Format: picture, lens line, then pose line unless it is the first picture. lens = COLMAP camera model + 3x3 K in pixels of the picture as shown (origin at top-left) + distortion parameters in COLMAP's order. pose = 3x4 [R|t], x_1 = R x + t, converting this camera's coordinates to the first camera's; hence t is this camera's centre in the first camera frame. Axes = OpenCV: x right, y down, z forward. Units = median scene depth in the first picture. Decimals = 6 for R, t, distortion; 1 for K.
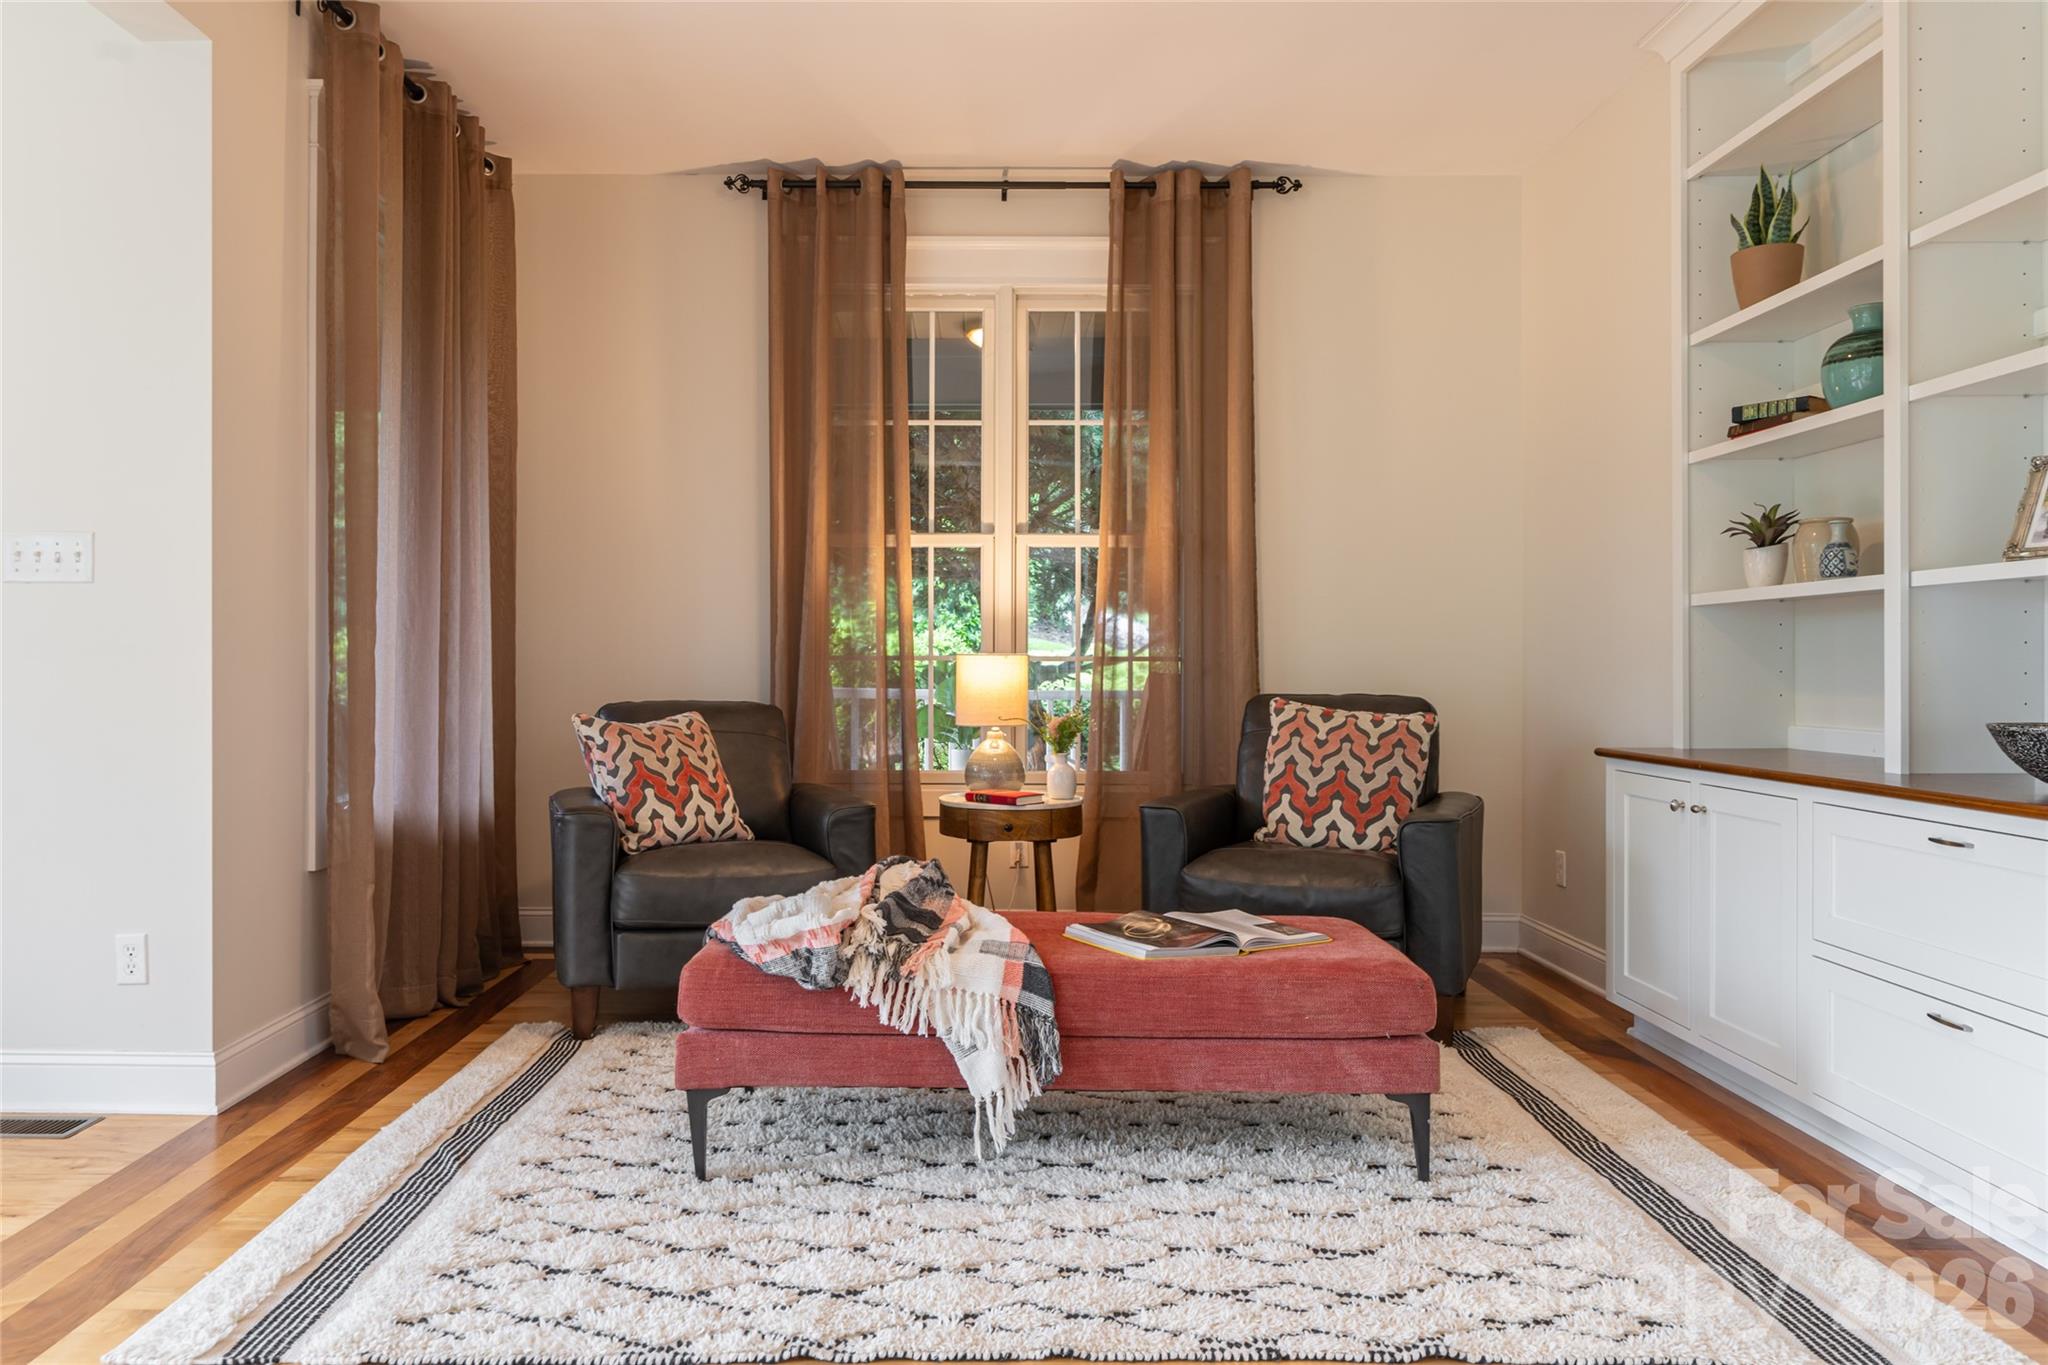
lens RADIAL K [[1408.6, 0, 1022.1], [0, 1408.6, 670.6], [0, 0, 1]] dist [-0.000589, -0.001707]
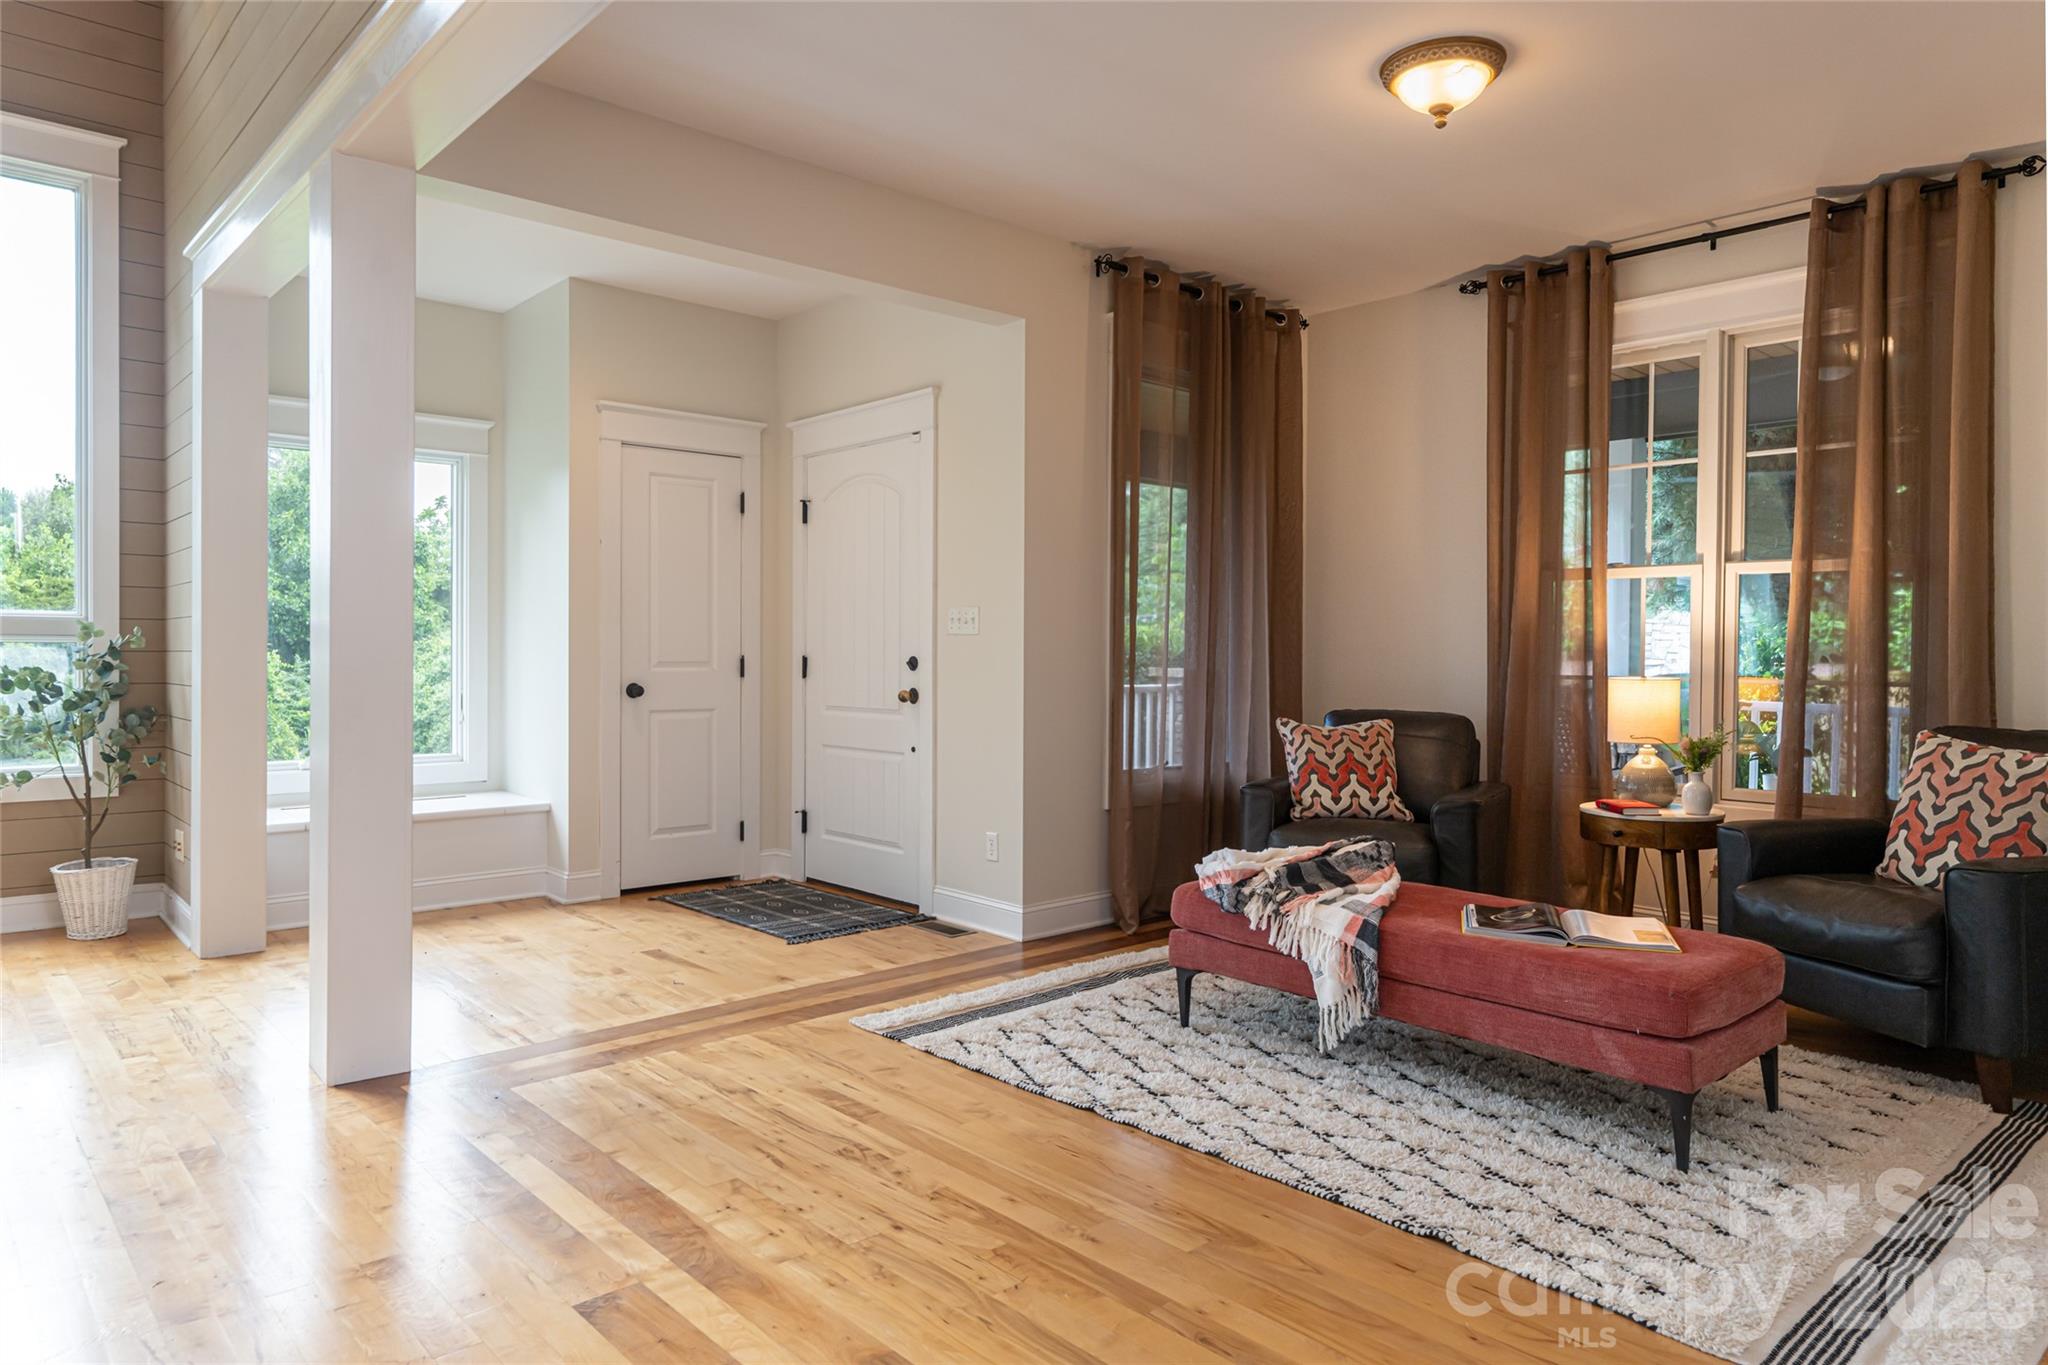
lens RADIAL K [[1285.9, 0, 1023.7], [0, 1285.9, 677.7], [0, 0, 1]] dist [0.002156, -0.002332]
pose [[0.675204, 0.018802, -0.737391, 0.467166], [-0.010391, 0.999818, 0.015978, -0.027354], [0.737558, -0.003126, 0.675277, -0.051091]]
